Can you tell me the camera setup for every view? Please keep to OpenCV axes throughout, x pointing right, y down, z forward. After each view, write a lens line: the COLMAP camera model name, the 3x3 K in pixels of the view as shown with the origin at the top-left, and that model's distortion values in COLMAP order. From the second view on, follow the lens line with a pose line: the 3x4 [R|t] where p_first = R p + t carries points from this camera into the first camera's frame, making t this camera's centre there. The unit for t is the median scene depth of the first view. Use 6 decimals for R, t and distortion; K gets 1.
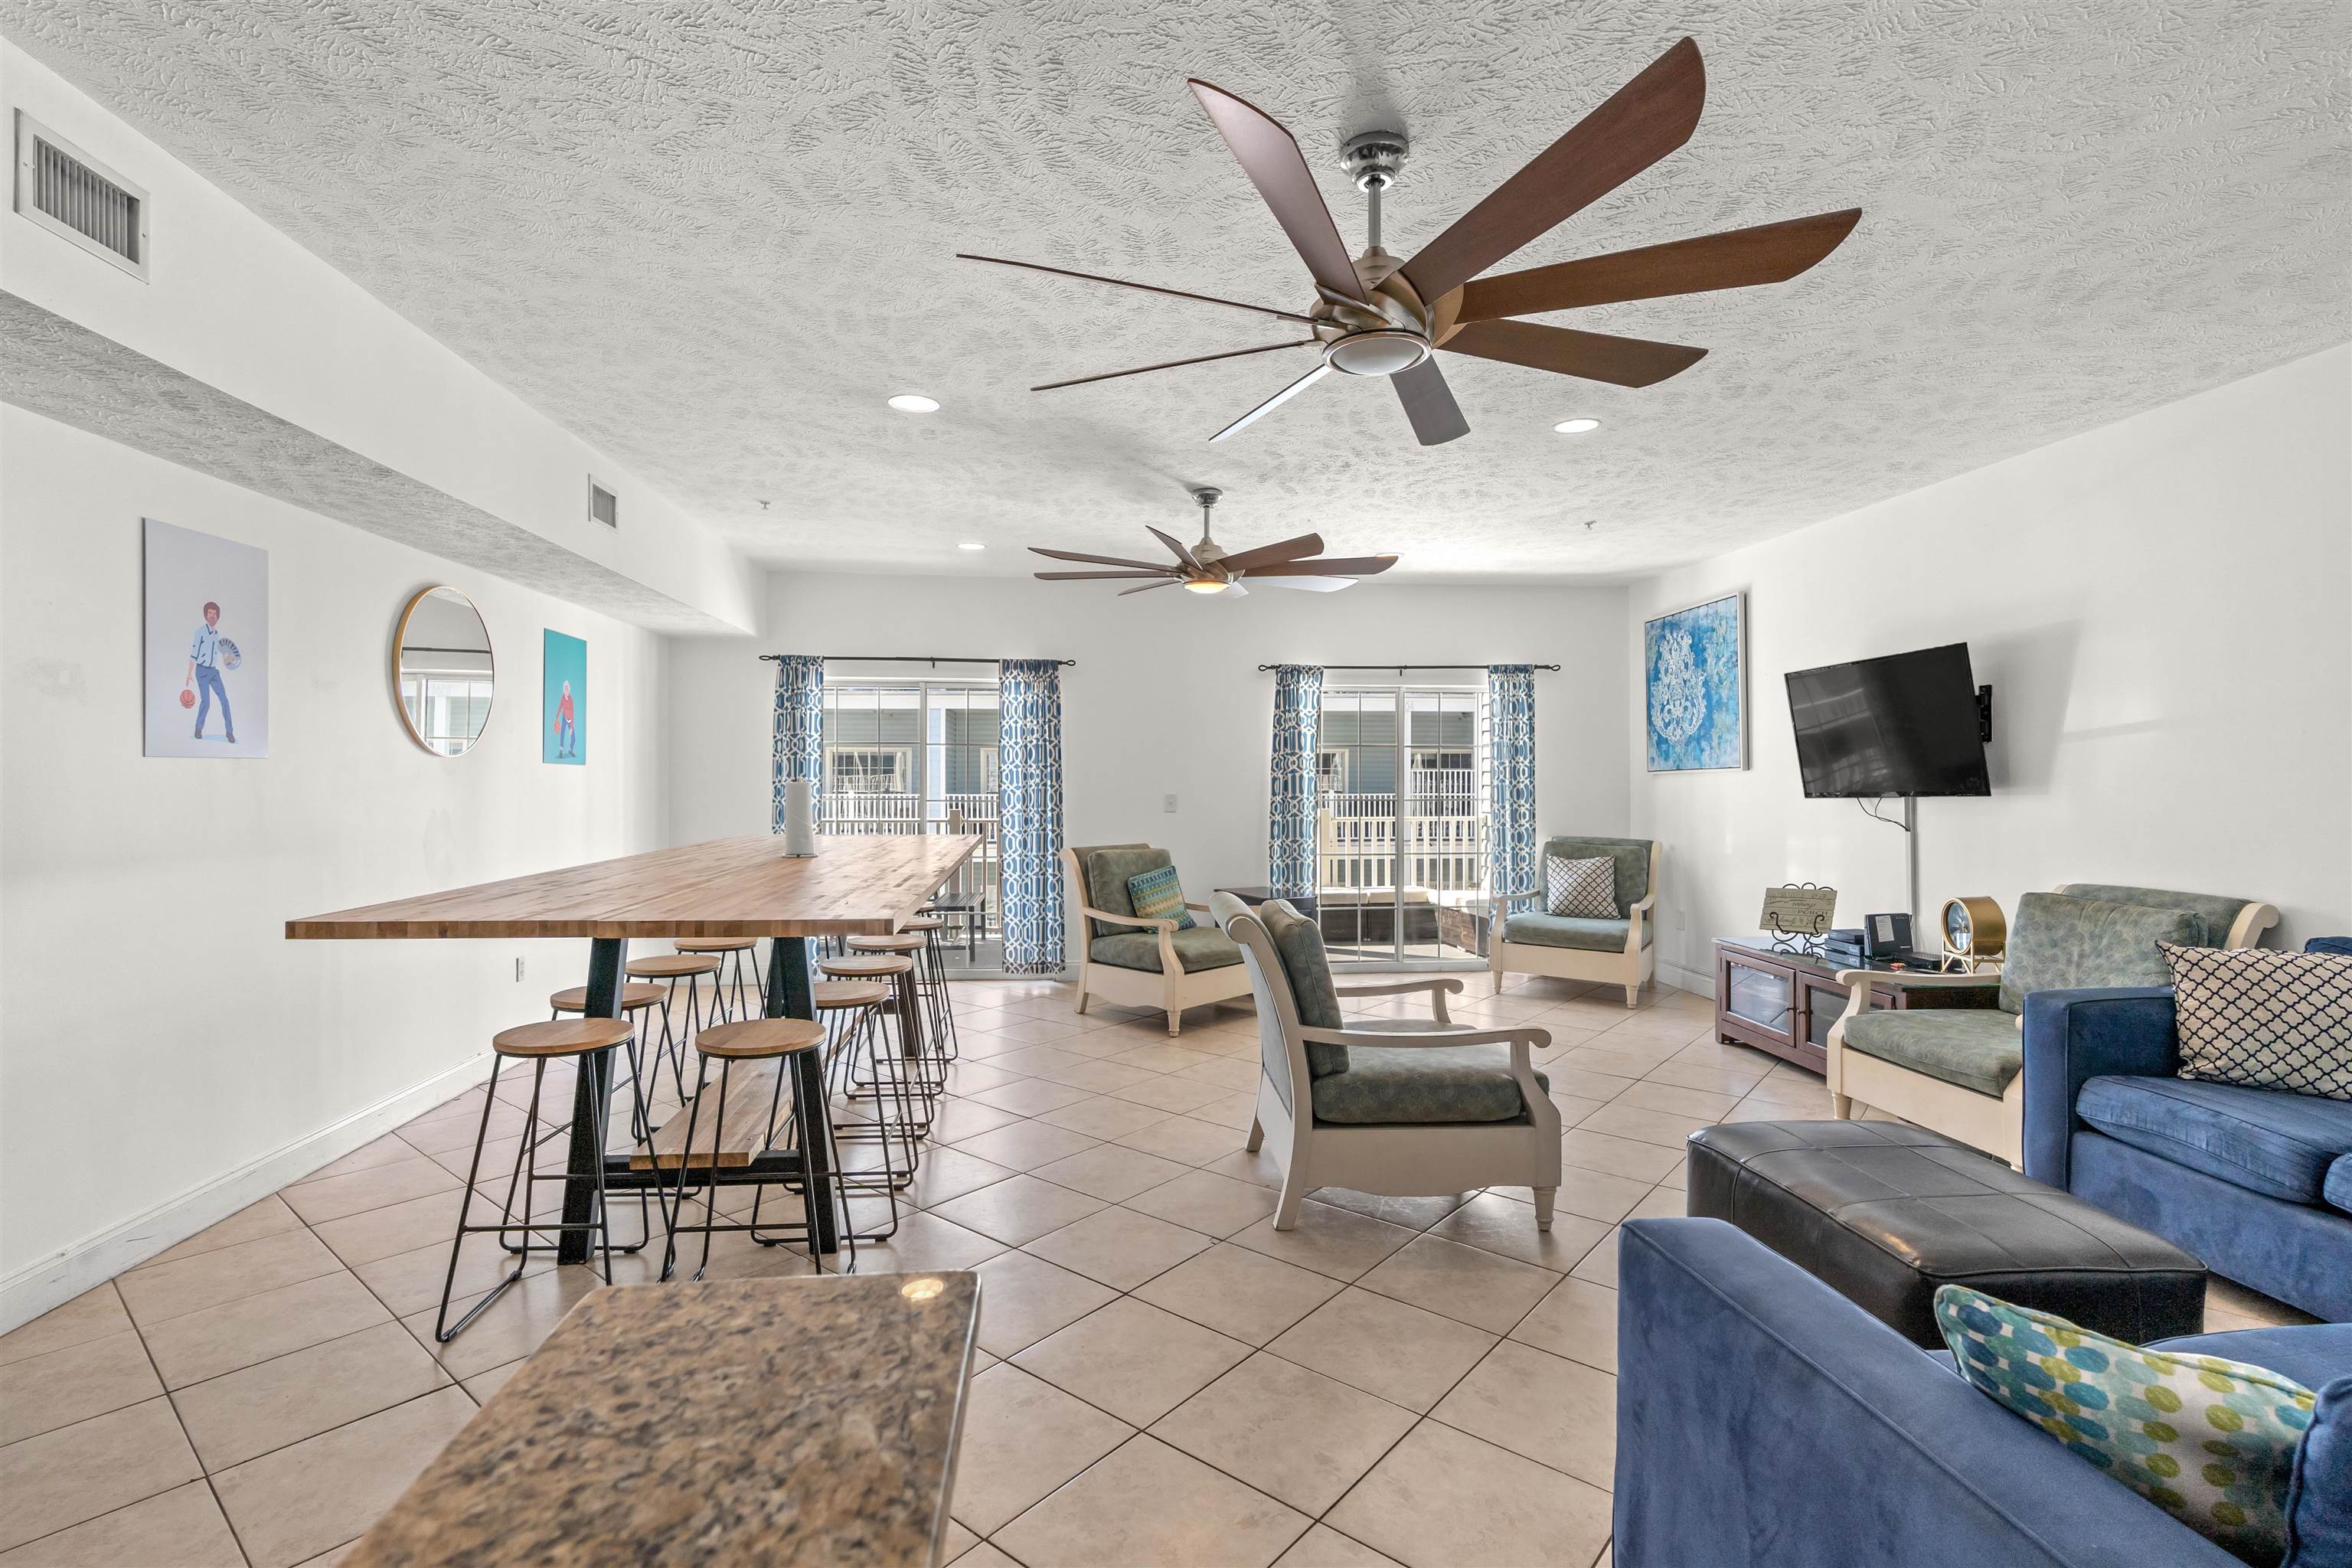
lens RADIAL K [[1076.0, 0, 1180.9], [0, 1076.0, 770.7], [0, 0, 1]] dist [-0.010402, 0.003762]
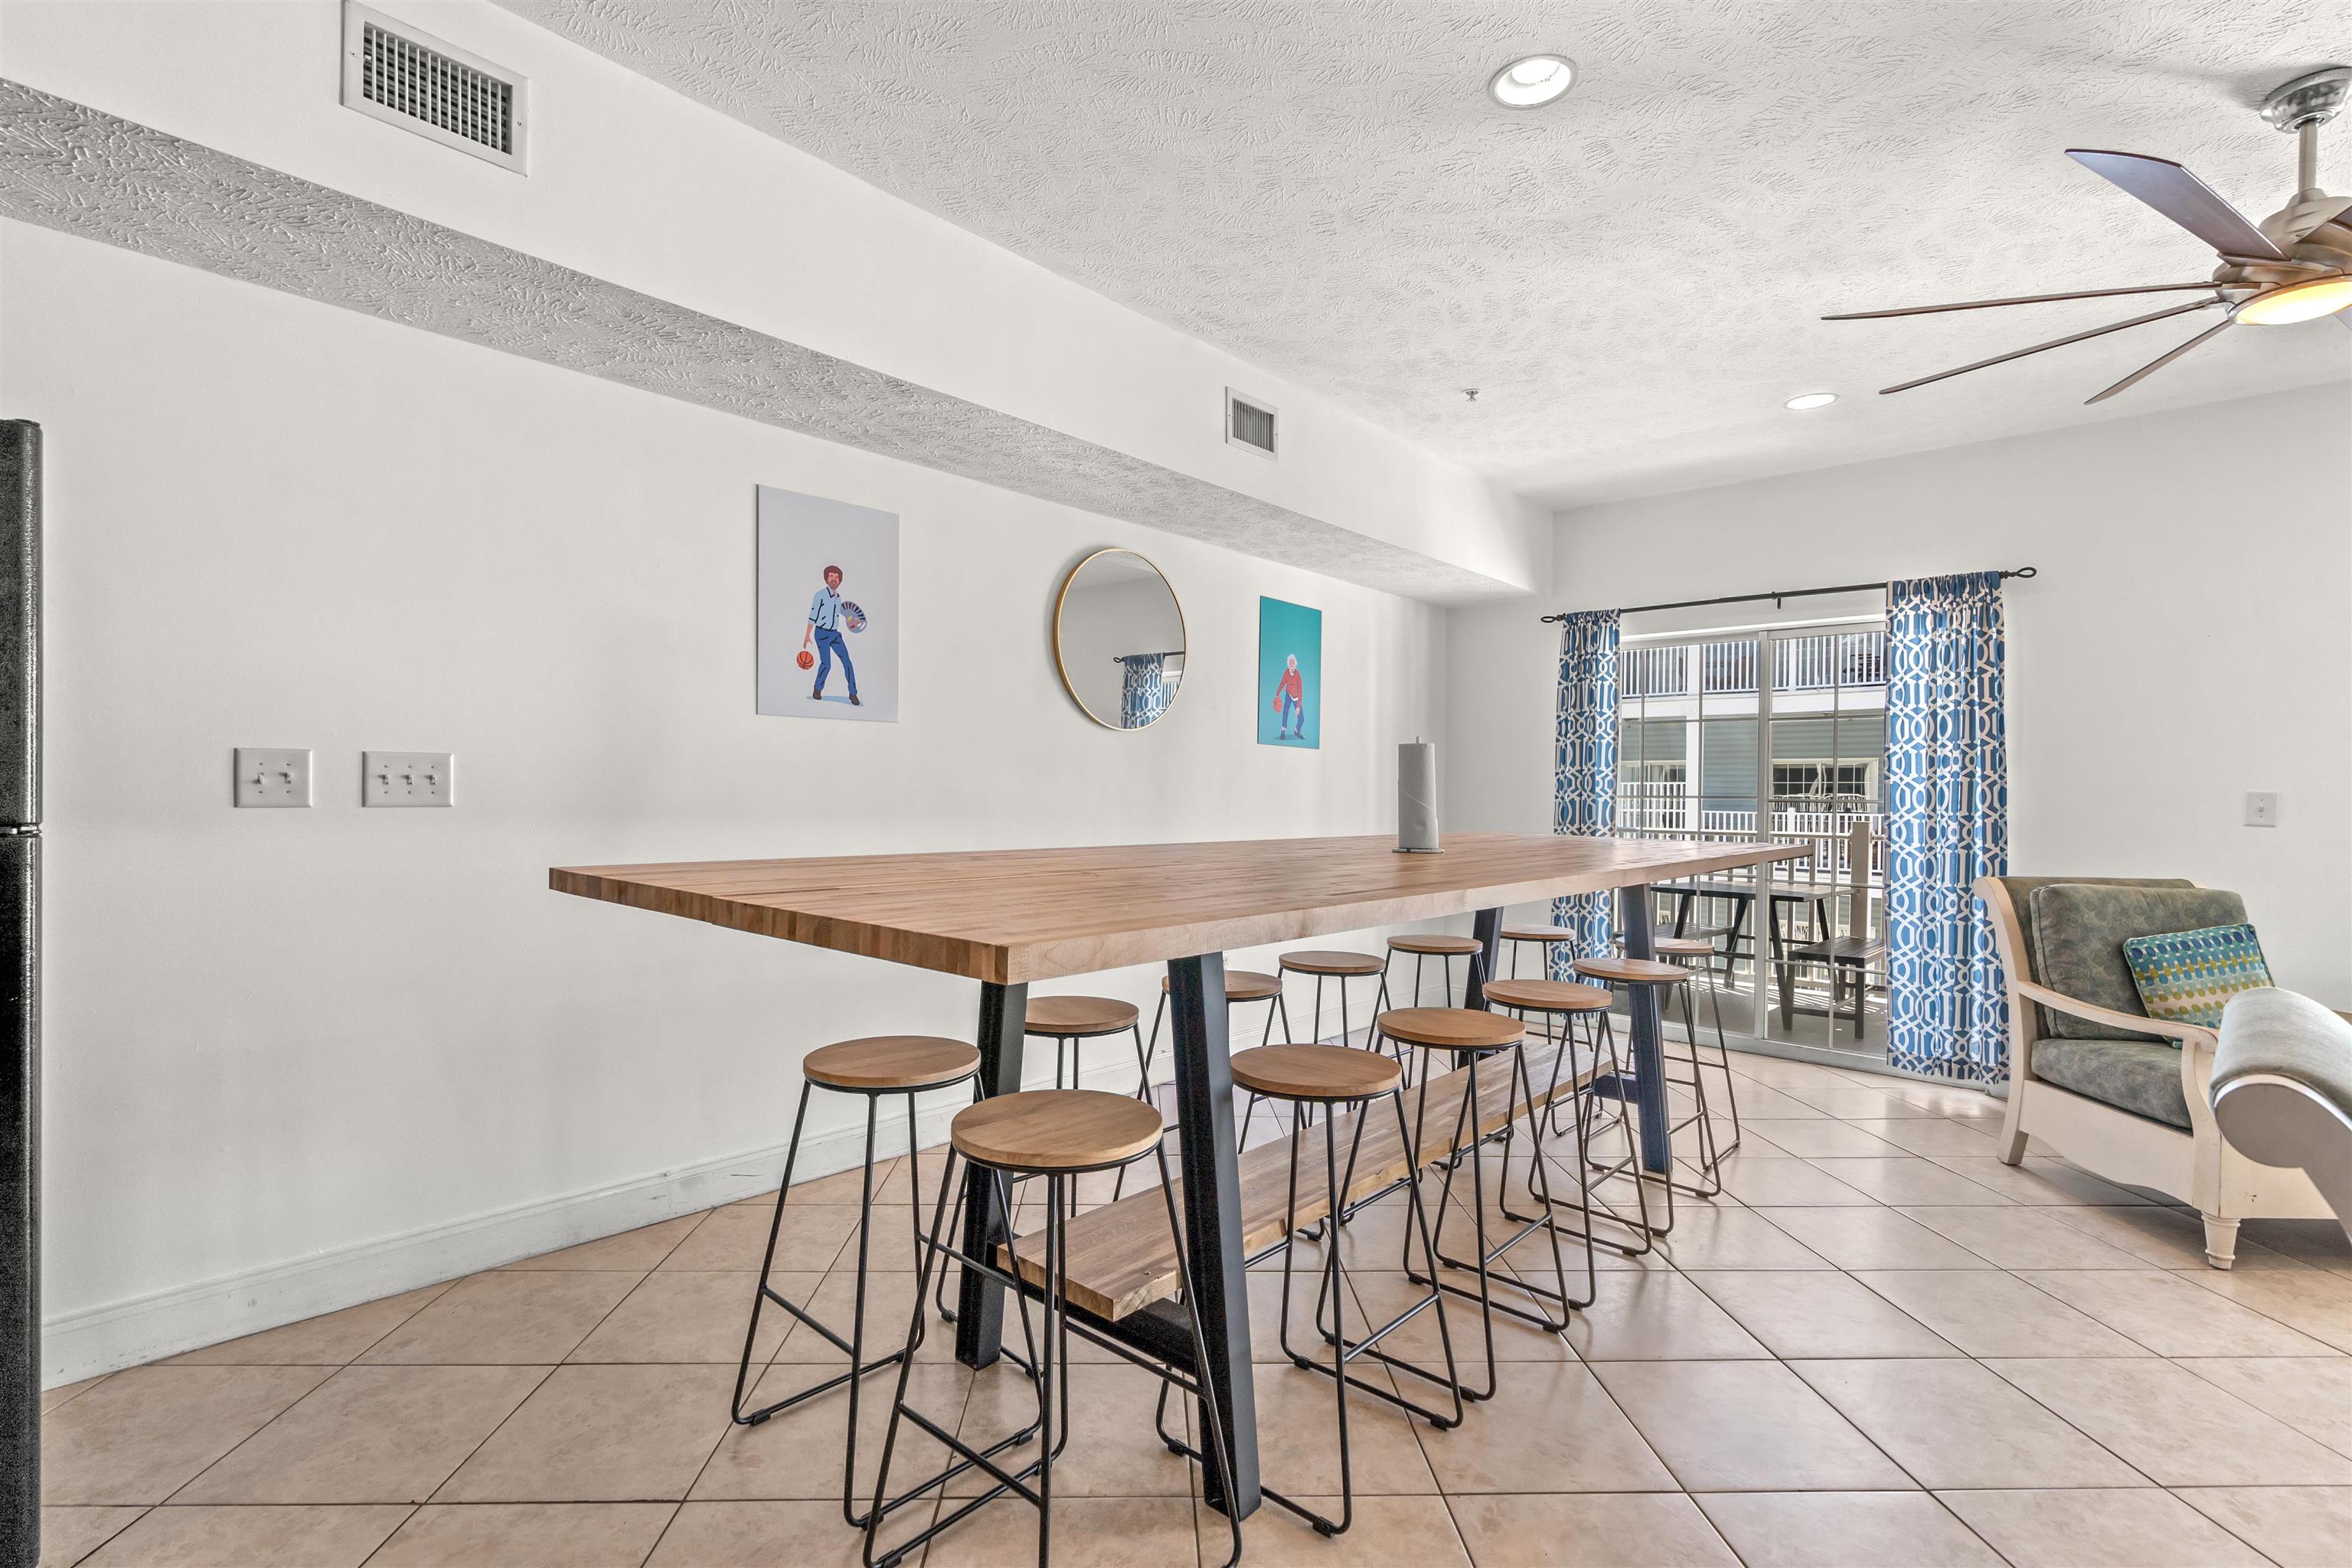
lens RADIAL K [[1076.0, 0, 1175.3], [0, 1076.0, 799.0], [0, 0, 1]] dist [-0.010402, 0.003762]
pose [[0.659627, 0.009024, -0.751539, 0.056962], [-0.004642, 0.999958, 0.007933, 0.039172], [0.751579, -0.001744, 0.659641, 0.406553]]
